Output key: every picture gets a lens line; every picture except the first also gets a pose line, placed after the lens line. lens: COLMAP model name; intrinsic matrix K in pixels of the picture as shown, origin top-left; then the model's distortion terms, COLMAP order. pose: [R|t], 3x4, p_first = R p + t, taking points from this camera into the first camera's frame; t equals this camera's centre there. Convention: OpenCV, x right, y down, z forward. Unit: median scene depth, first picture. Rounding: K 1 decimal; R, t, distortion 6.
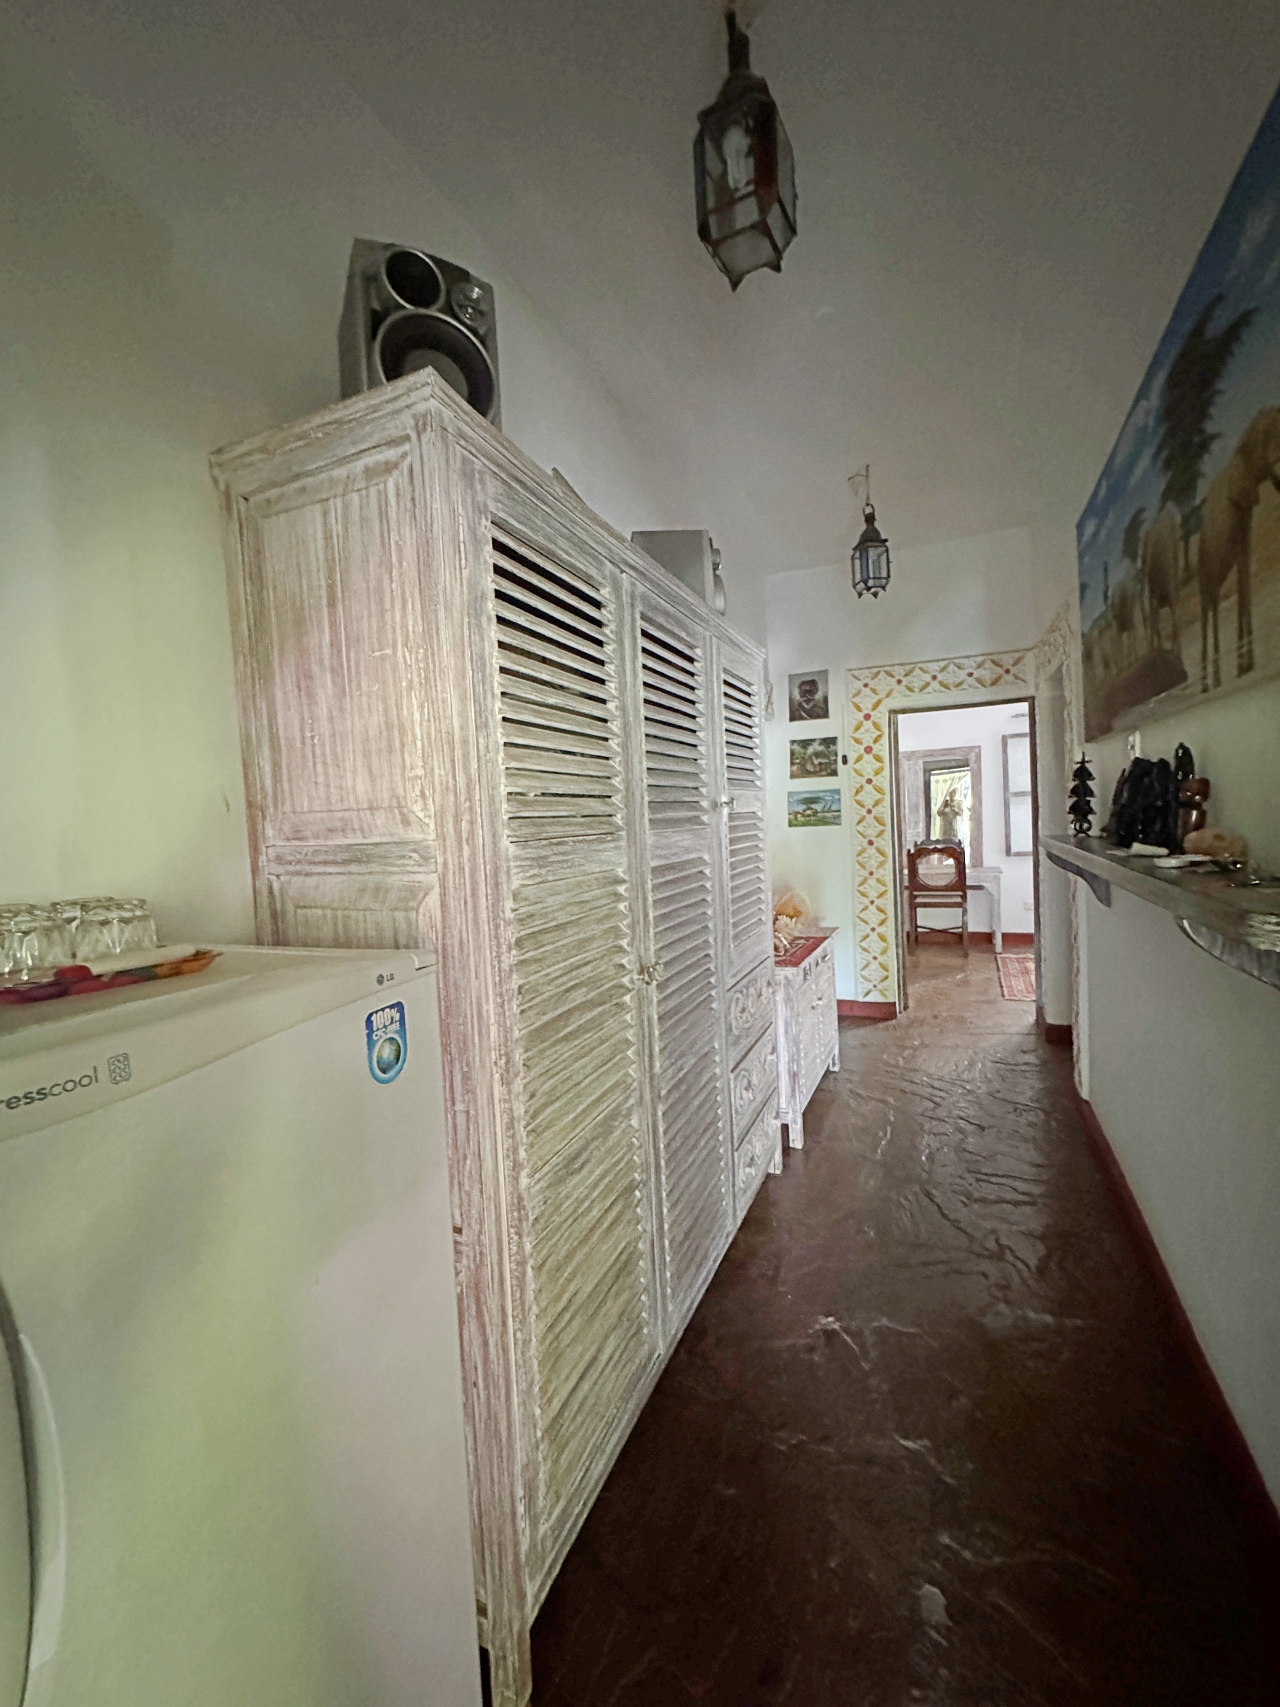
lens RADIAL K [[682.2, 0, 642.4], [0, 682.2, 853.2], [0, 0, 1]] dist [-0.001837, 0.000119]
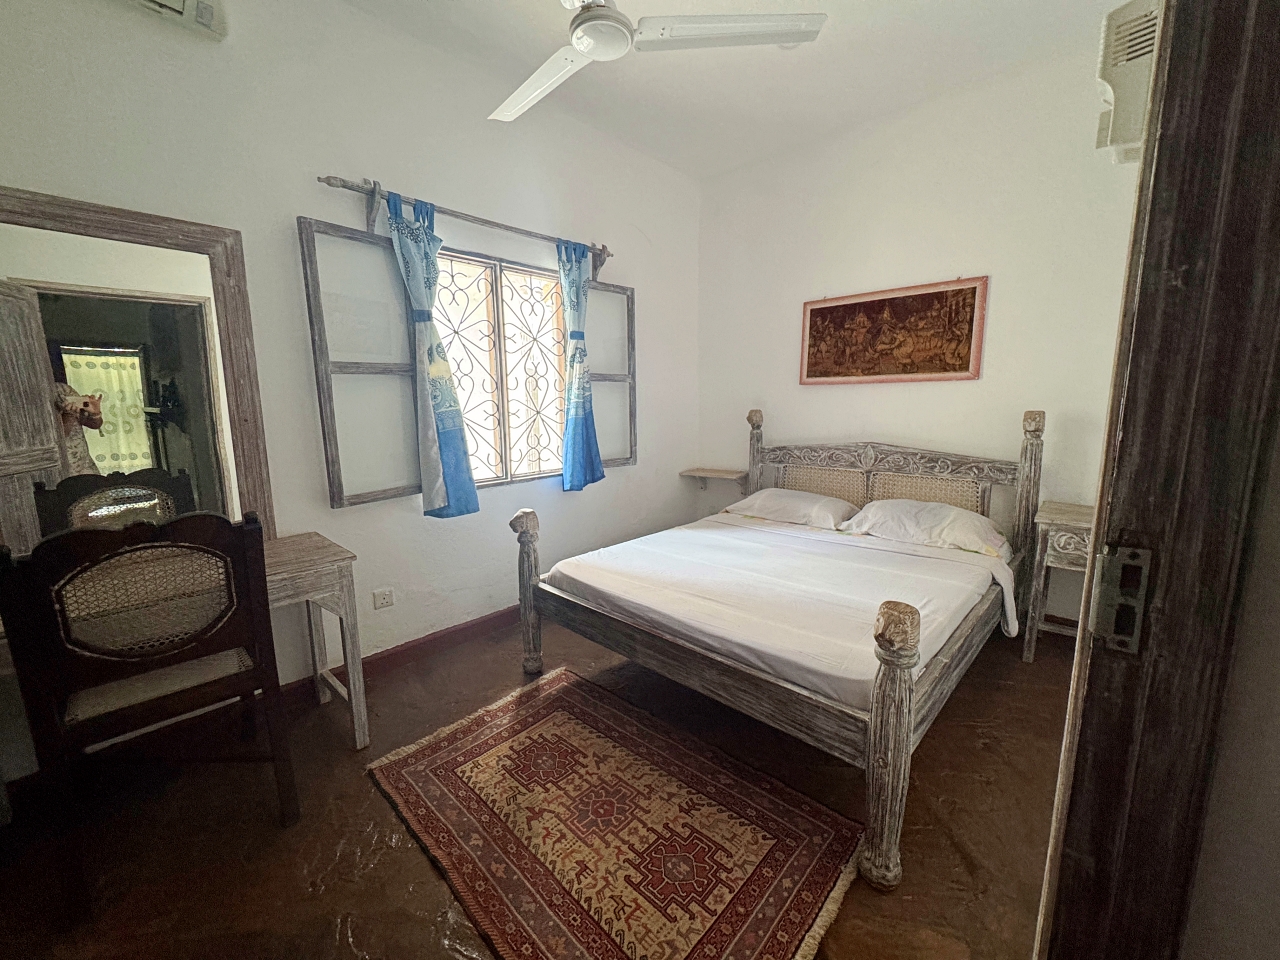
lens RADIAL K [[511.5, 0, 641.1], [0, 511.5, 479.7], [0, 0, 1]] dist [-0.001837, 0.000119]
pose [[0.323559, -0.105963, 0.940256, 0.288051], [0.042748, 0.994332, 0.097347, -0.037513], [-0.945242, 0.008696, 0.326255, 0.704127]]
